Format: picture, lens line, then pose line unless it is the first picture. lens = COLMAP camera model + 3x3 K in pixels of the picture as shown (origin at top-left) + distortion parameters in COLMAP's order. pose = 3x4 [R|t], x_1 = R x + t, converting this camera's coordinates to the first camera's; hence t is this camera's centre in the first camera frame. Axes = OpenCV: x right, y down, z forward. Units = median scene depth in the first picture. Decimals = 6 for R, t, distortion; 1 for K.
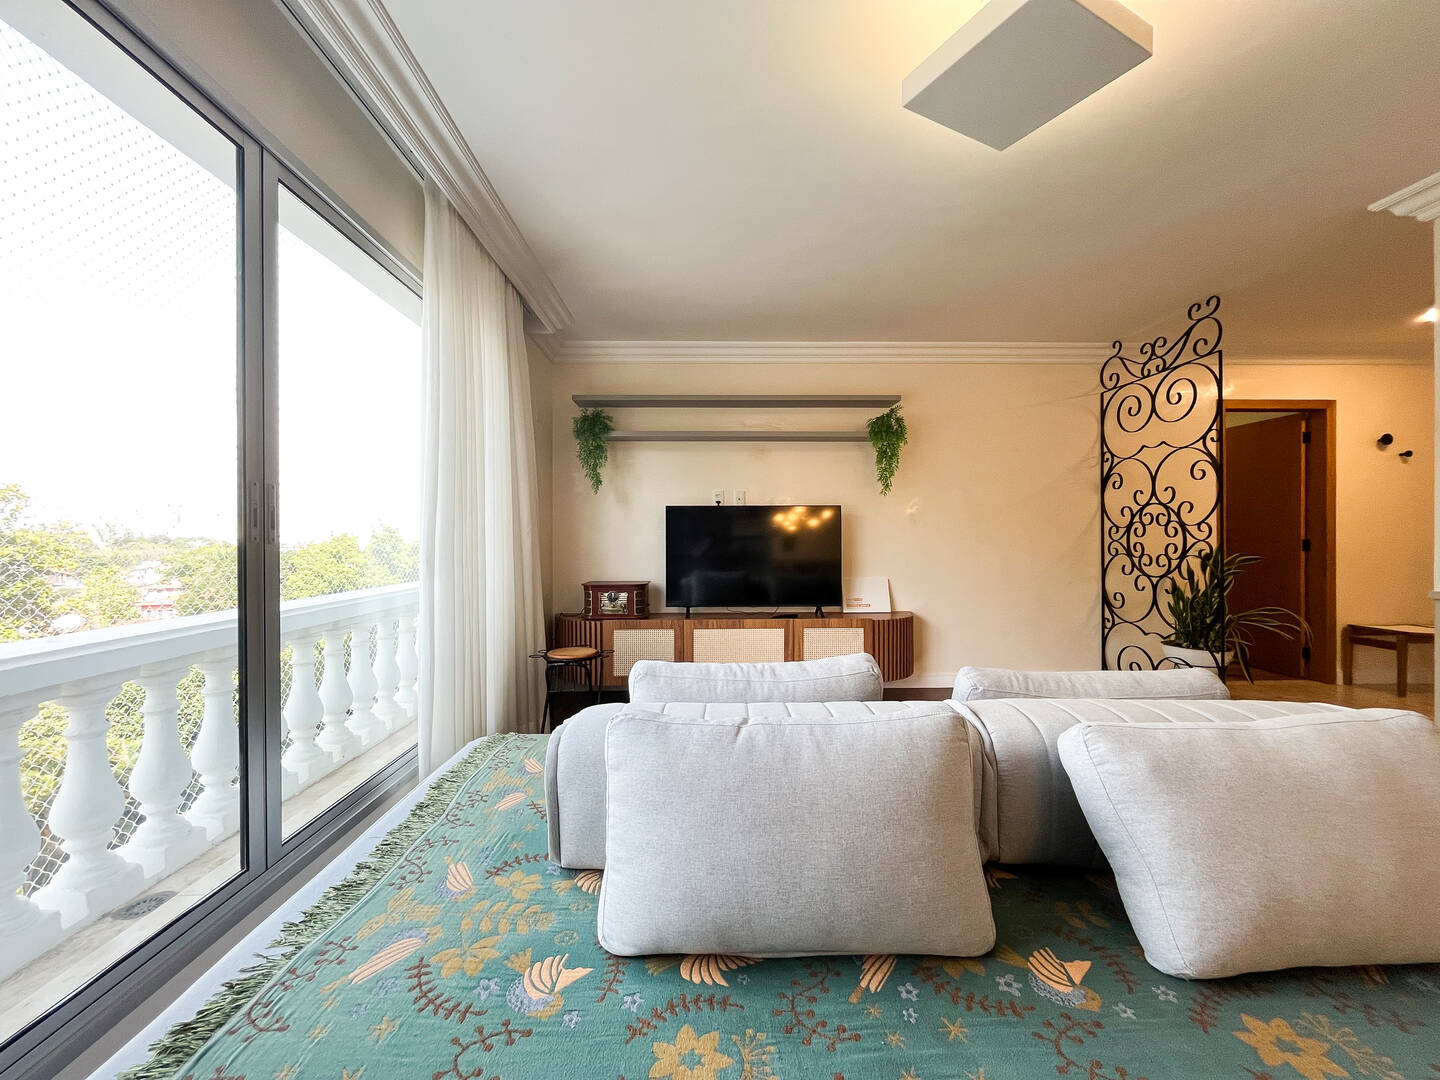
lens RADIAL K [[580.1, 0, 712.8], [0, 580.1, 540.2], [0, 0, 1]] dist [-0.006907, 0.001340]
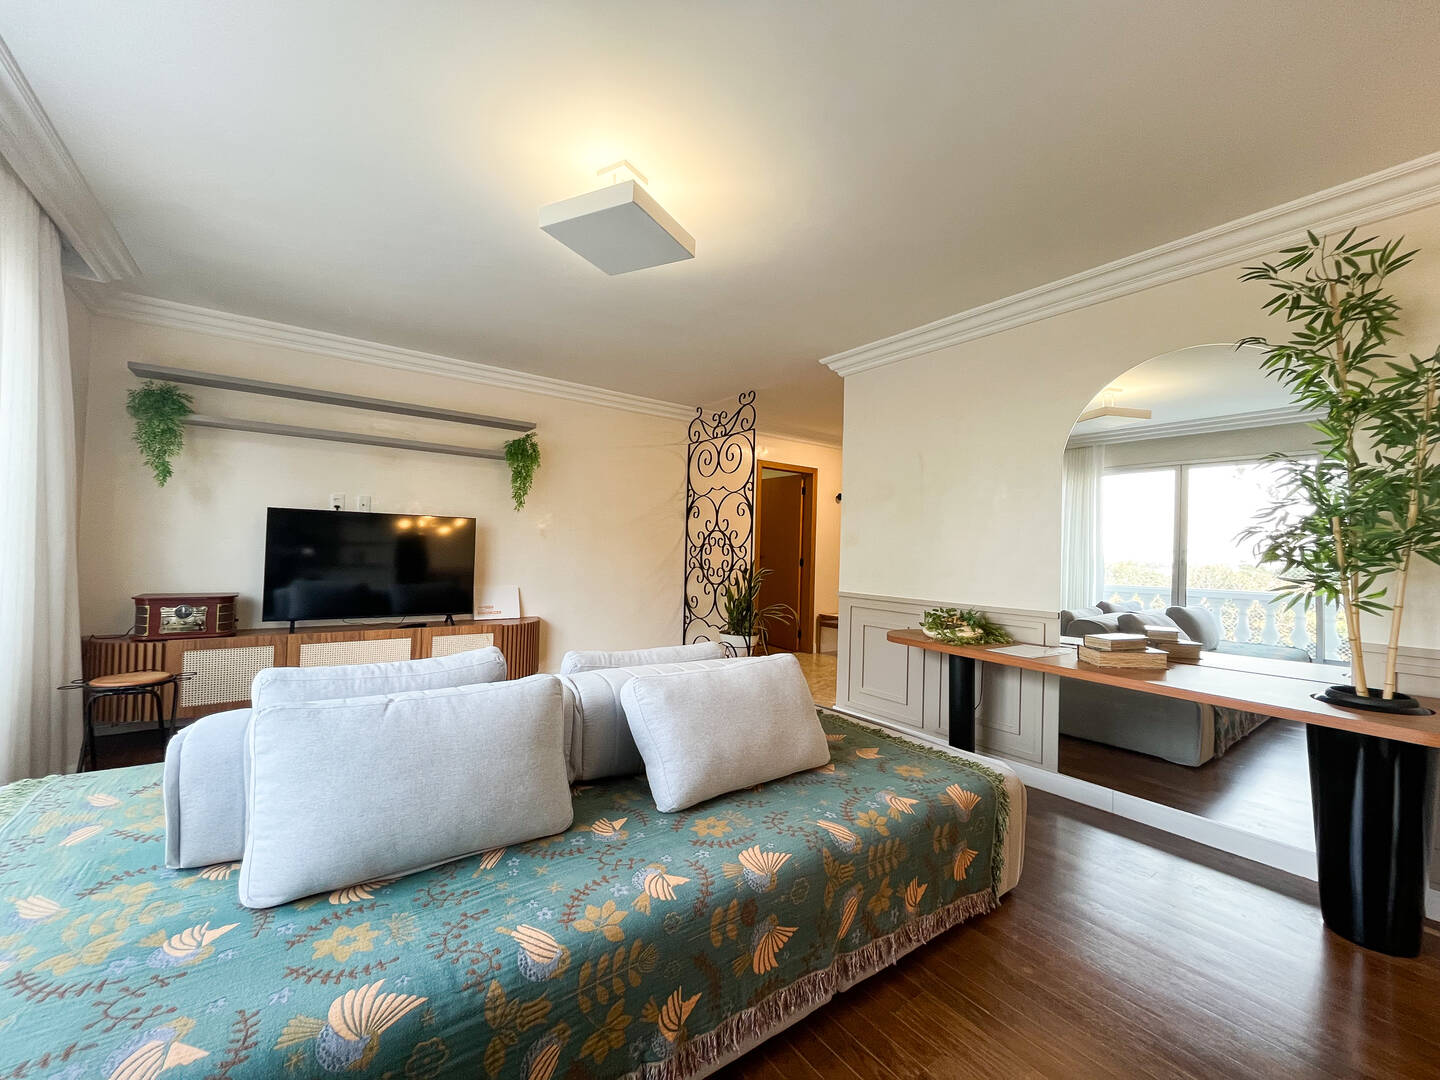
lens RADIAL K [[580.1, 0, 716.8], [0, 580.1, 534.0], [0, 0, 1]] dist [-0.006907, 0.001340]
pose [[0.815920, 0.043220, 0.576547, -0.031518], [-0.027904, 0.998984, -0.035399, -0.007031], [-0.577491, 0.012794, 0.816297, -0.128391]]
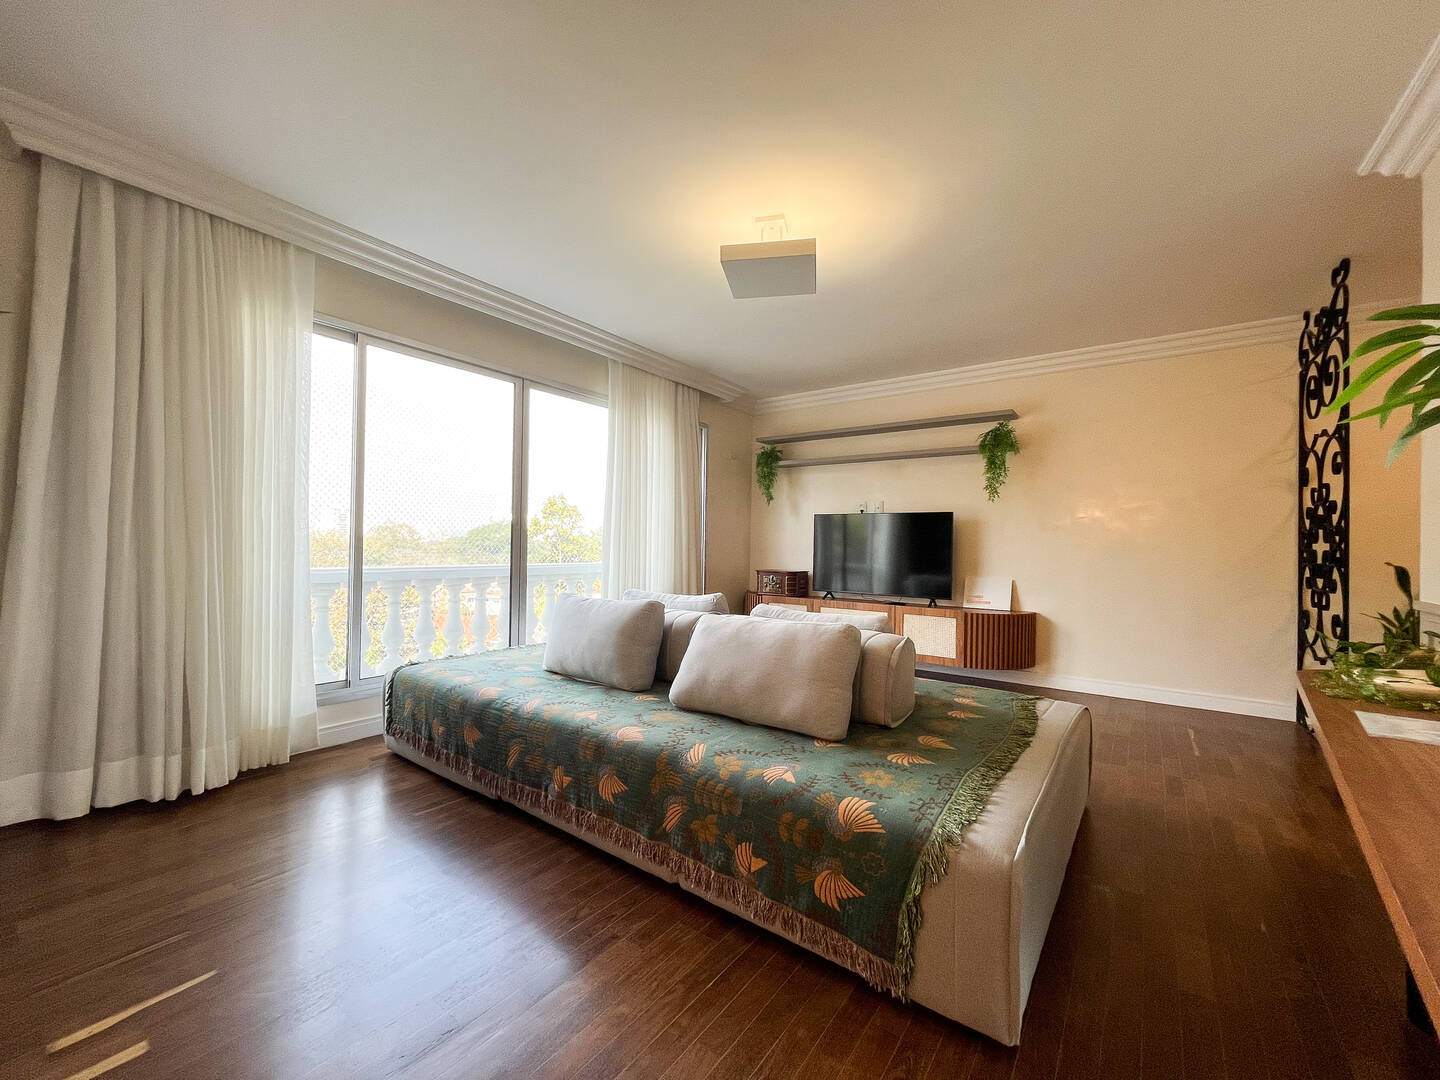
lens RADIAL K [[580.1, 0, 708.3], [0, 580.1, 530.2], [0, 0, 1]] dist [-0.006907, 0.001340]
pose [[0.791866, 0.002912, -0.610688, 0.599428], [-0.024098, 0.999359, -0.026481, 0.019975], [0.610220, 0.035686, 0.791428, -0.213542]]
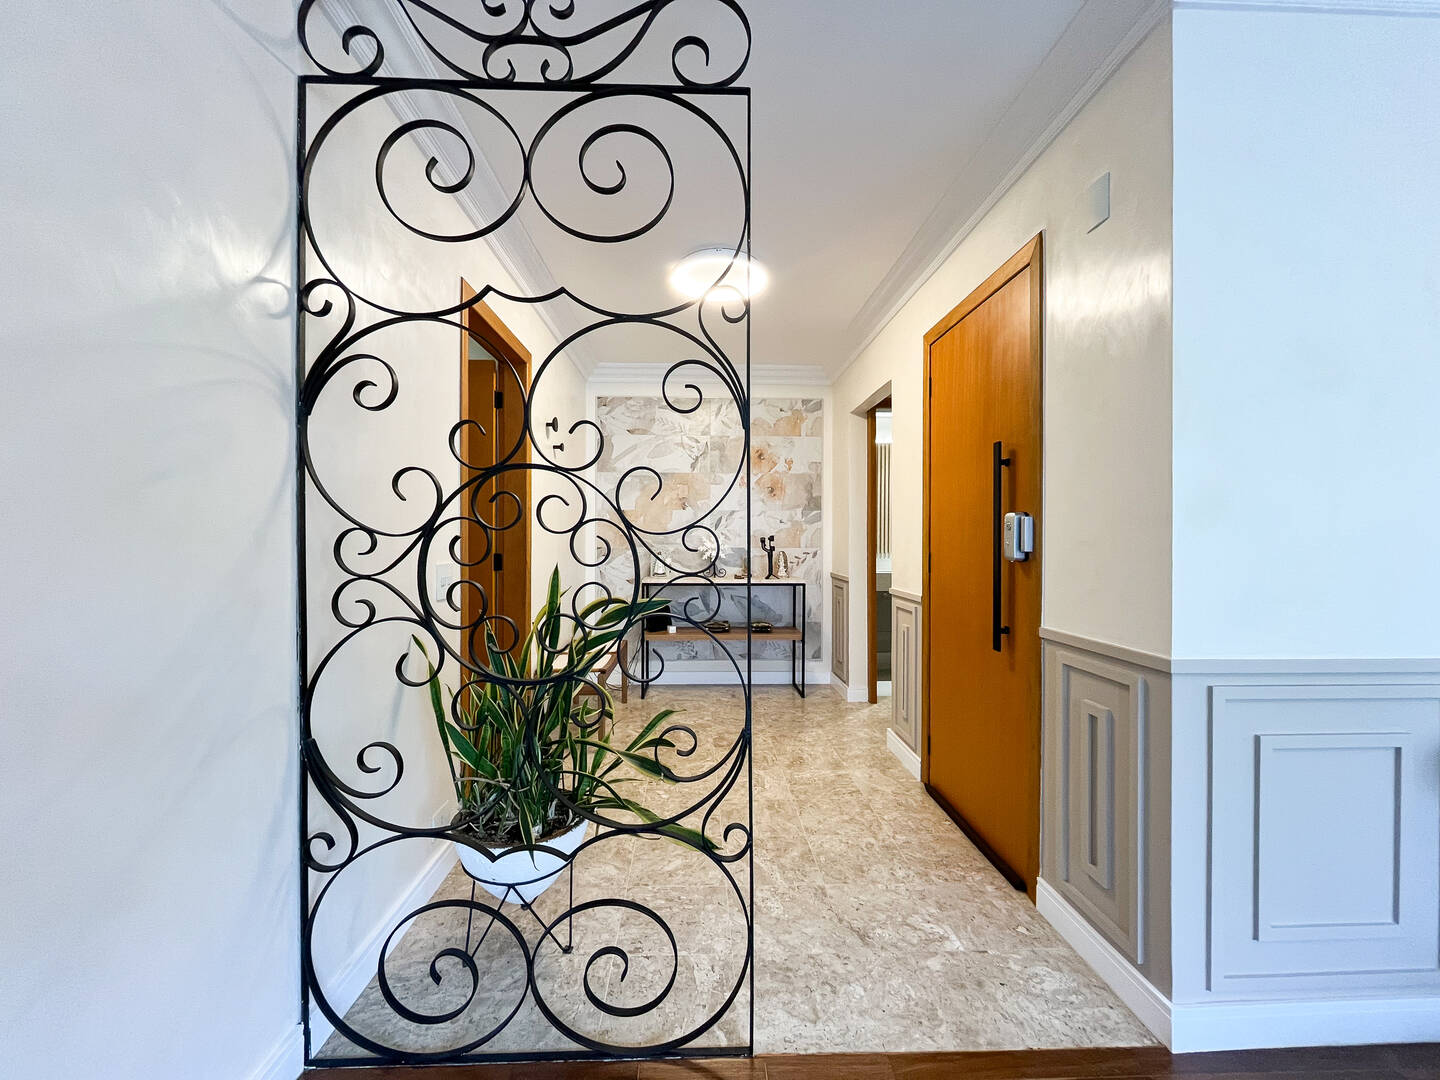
lens RADIAL K [[580.1, 0, 716.8], [0, 580.1, 539.0], [0, 0, 1]] dist [-0.006907, 0.001340]
pose [[-0.021785, 0.003209, 0.999758, 0.435147], [0.005191, 0.999982, -0.003096, -0.019659], [-0.999749, 0.005122, -0.021802, 0.926202]]
